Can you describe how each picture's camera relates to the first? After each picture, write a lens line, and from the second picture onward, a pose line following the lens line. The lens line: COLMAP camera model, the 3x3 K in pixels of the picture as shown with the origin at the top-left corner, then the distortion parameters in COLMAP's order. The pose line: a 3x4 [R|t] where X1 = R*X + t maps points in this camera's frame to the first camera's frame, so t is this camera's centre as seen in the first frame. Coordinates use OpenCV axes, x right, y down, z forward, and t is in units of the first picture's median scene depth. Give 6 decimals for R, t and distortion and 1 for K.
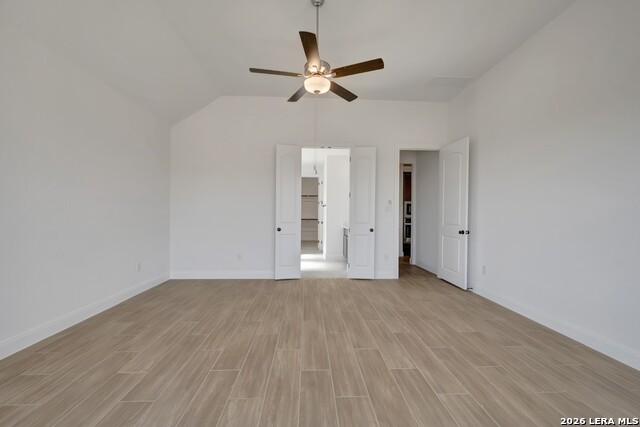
lens RADIAL K [[256.7, 0, 319.7], [0, 256.7, 213.5], [0, 0, 1]] dist [-0.014501, -0.000162]
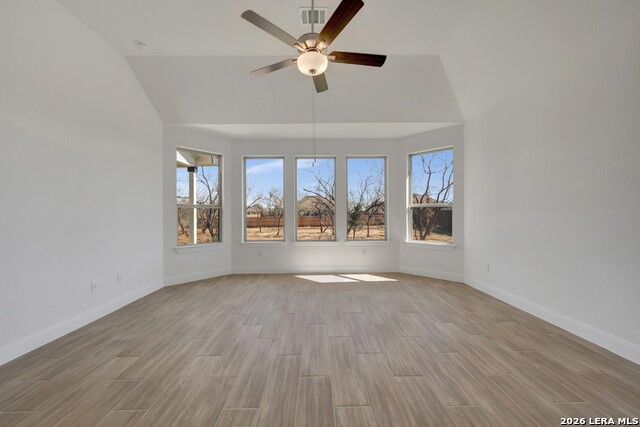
lens RADIAL K [[256.7, 0, 320.7], [0, 256.7, 214.3], [0, 0, 1]] dist [-0.014501, -0.000162]
pose [[-0.999511, -0.002459, 0.031164, -0.067946], [-0.002418, 0.999996, 0.001339, 0.001772], [-0.031167, 0.001263, -0.999513, 1.925853]]
